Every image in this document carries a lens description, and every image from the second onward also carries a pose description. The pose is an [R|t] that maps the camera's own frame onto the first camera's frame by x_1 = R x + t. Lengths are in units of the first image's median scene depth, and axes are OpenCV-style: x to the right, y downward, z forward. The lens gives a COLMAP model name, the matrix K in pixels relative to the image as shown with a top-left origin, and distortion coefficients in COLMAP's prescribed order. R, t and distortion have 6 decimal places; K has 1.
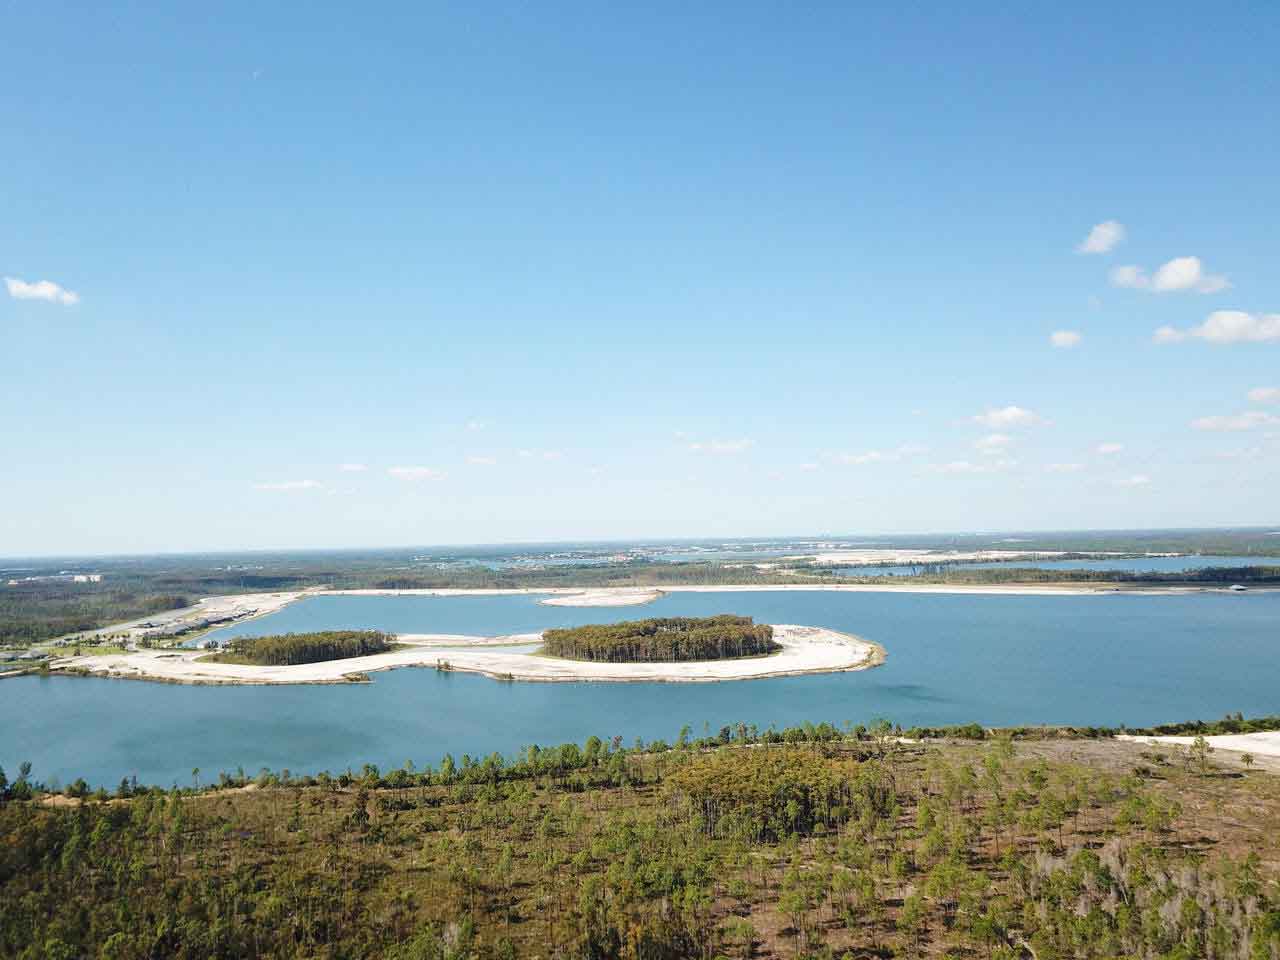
lens RADIAL K [[974.8, 0, 640.0], [0, 974.8, 478.8], [0, 0, 1]] dist [0.010725, -0.035650]
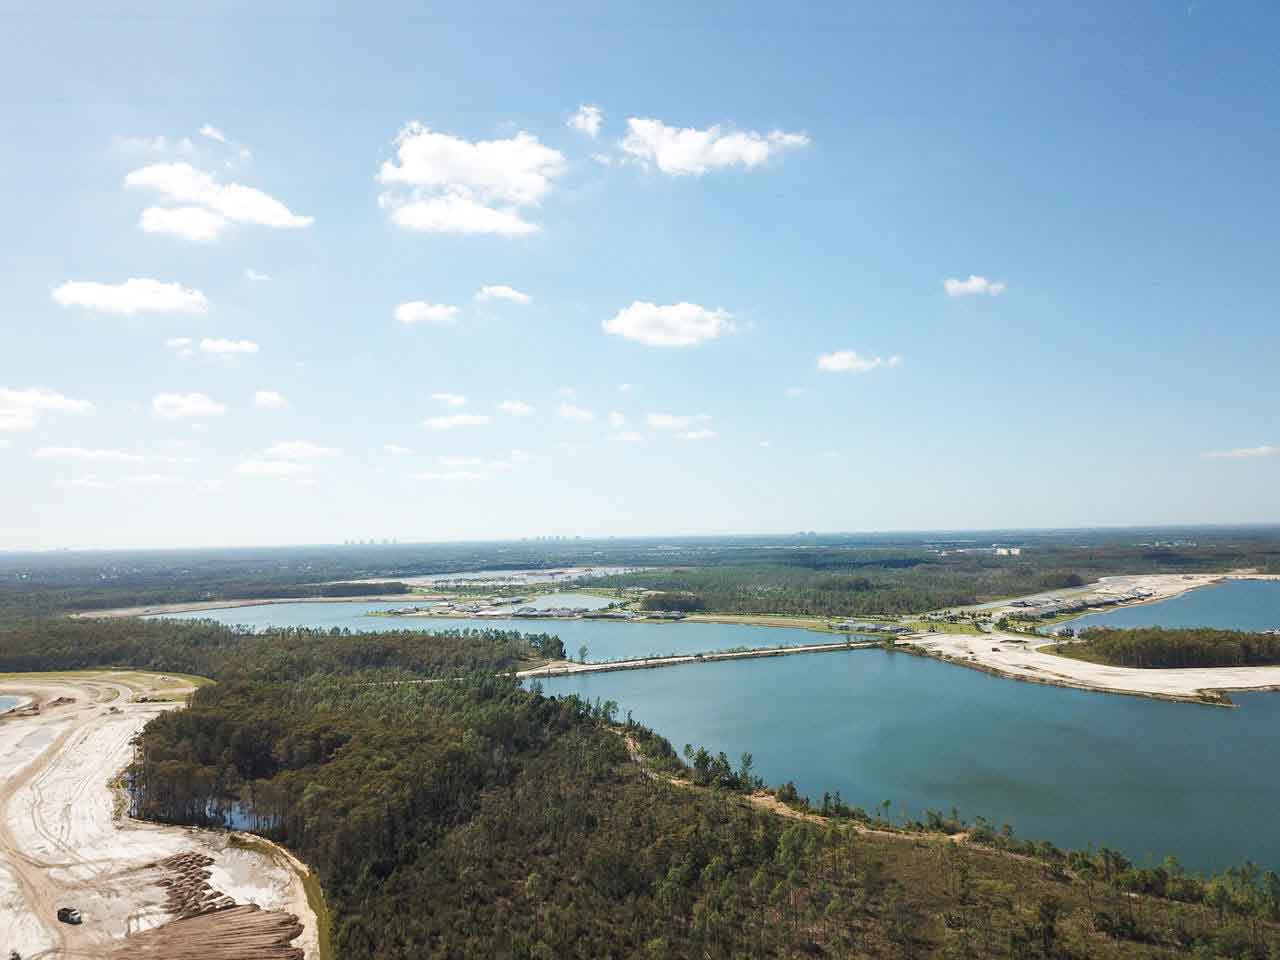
lens RADIAL K [[974.8, 0, 639.8], [0, 974.8, 479.2], [0, 0, 1]] dist [0.010725, -0.035650]
pose [[0.619092, -0.031220, -0.784698, 0.027666], [0.052858, 0.998600, 0.001972, 0.006149], [0.783538, -0.042699, 0.619876, 0.139758]]
